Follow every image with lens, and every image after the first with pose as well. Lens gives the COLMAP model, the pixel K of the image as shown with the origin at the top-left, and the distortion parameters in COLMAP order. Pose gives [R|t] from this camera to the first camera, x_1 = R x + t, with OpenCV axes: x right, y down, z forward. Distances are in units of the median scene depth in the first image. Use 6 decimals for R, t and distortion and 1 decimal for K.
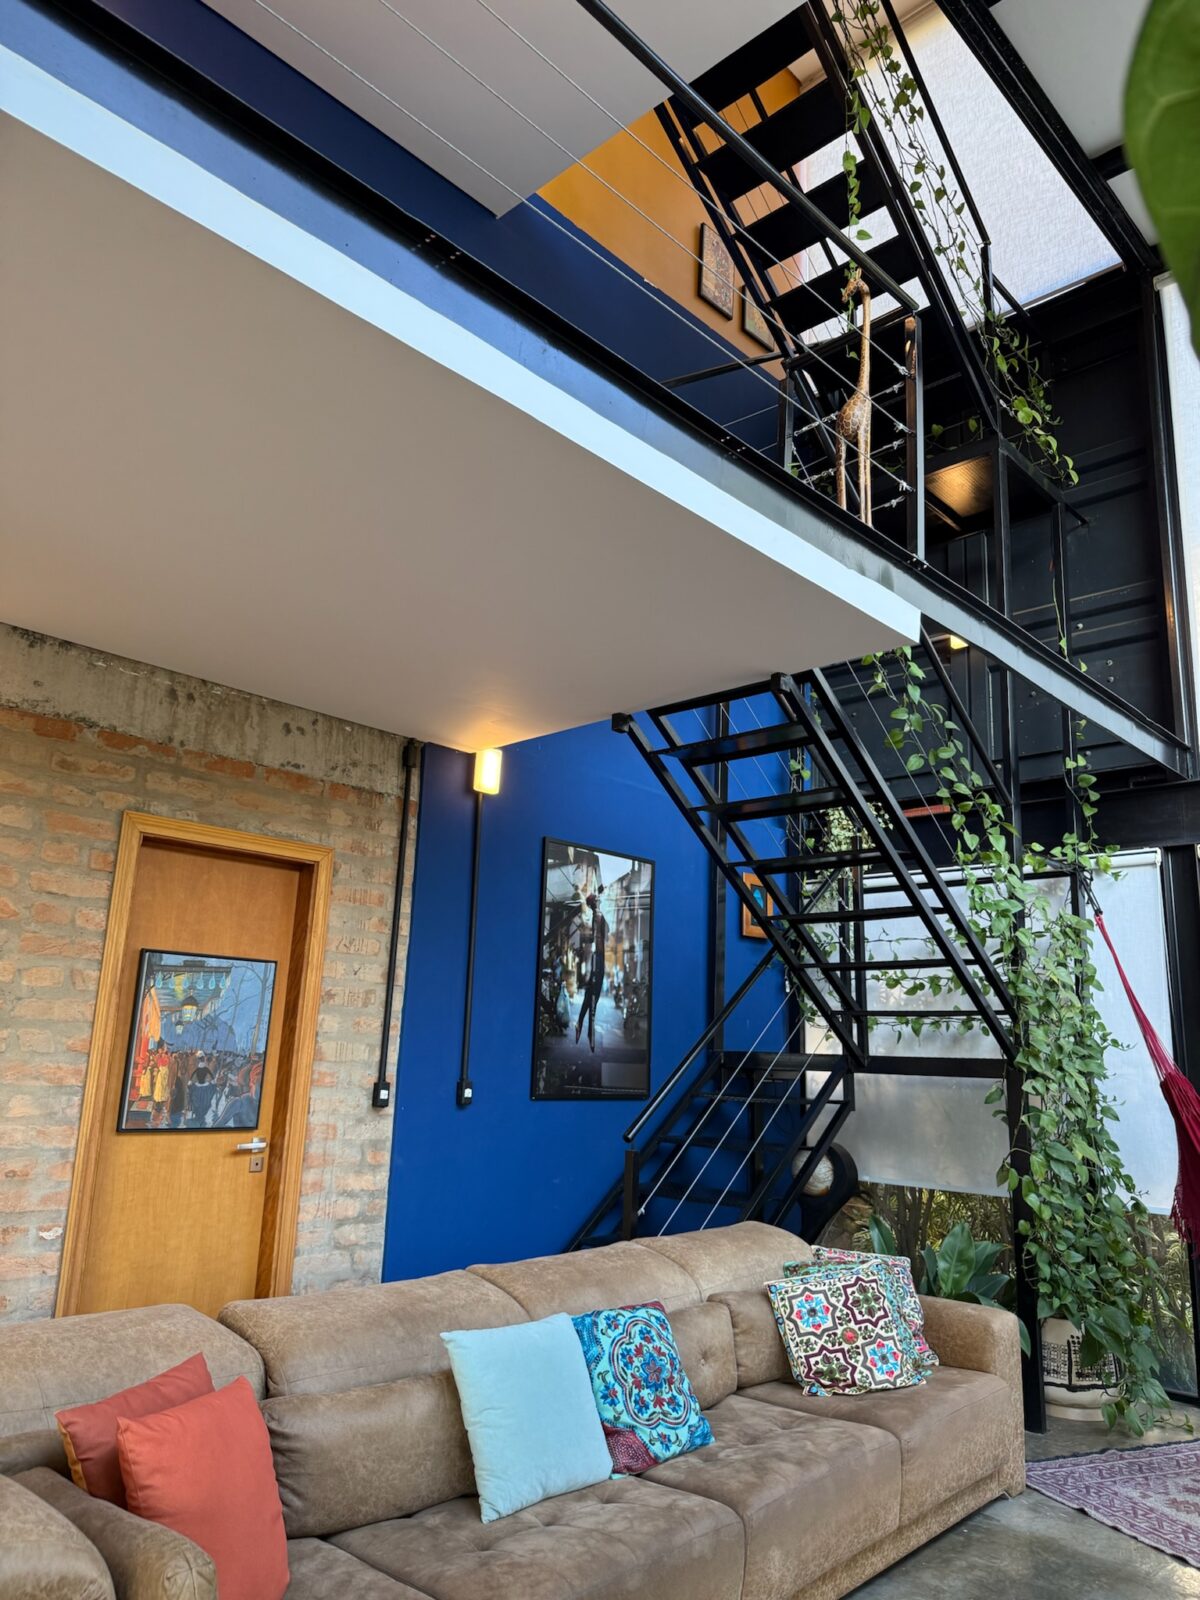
lens RADIAL K [[1171.3, 0, 600.0], [0, 1171.3, 800.0], [0, 0, 1]] dist [0.023479, -0.002942]
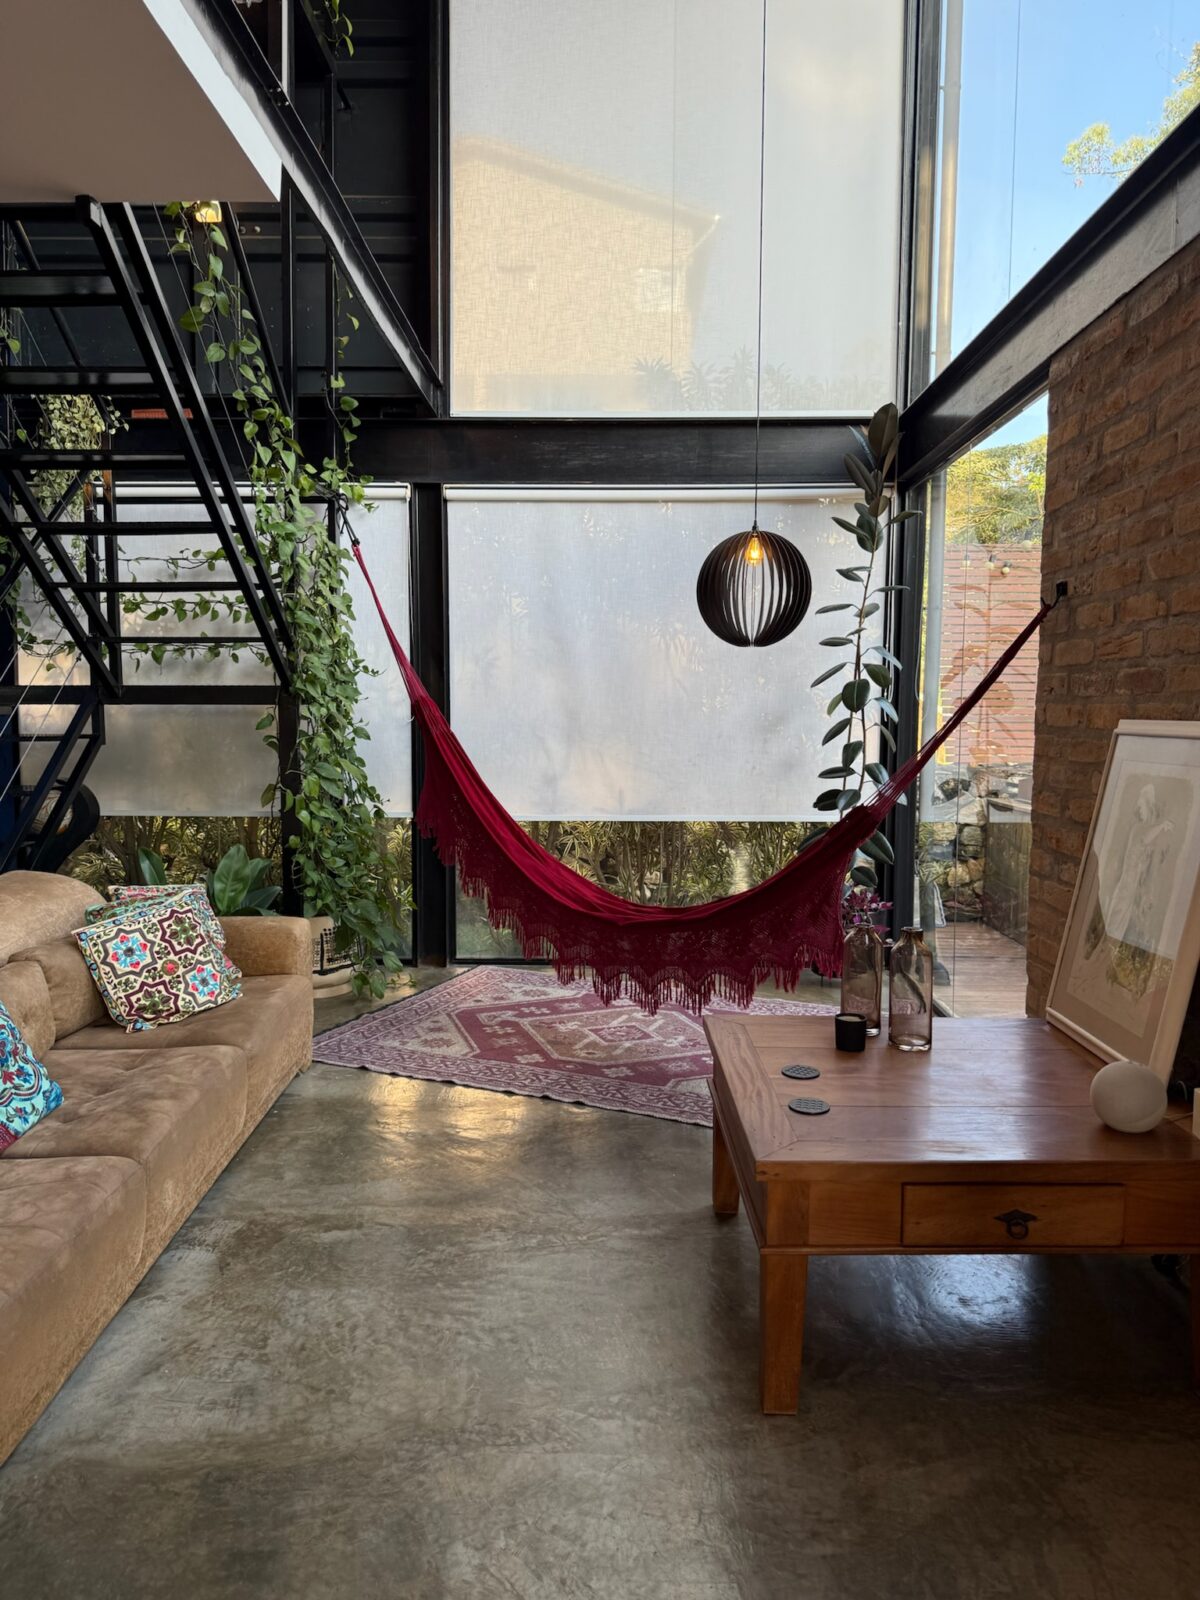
lens RADIAL K [[1149.4, 0, 600.0], [0, 1149.4, 800.0], [0, 0, 1]] dist [0.086185, -0.105890]
pose [[0.747172, -0.086332, 0.659000, -0.128547], [-0.121561, 0.957051, 0.263203, 0.024975], [-0.653419, -0.276767, 0.704587, 0.118811]]
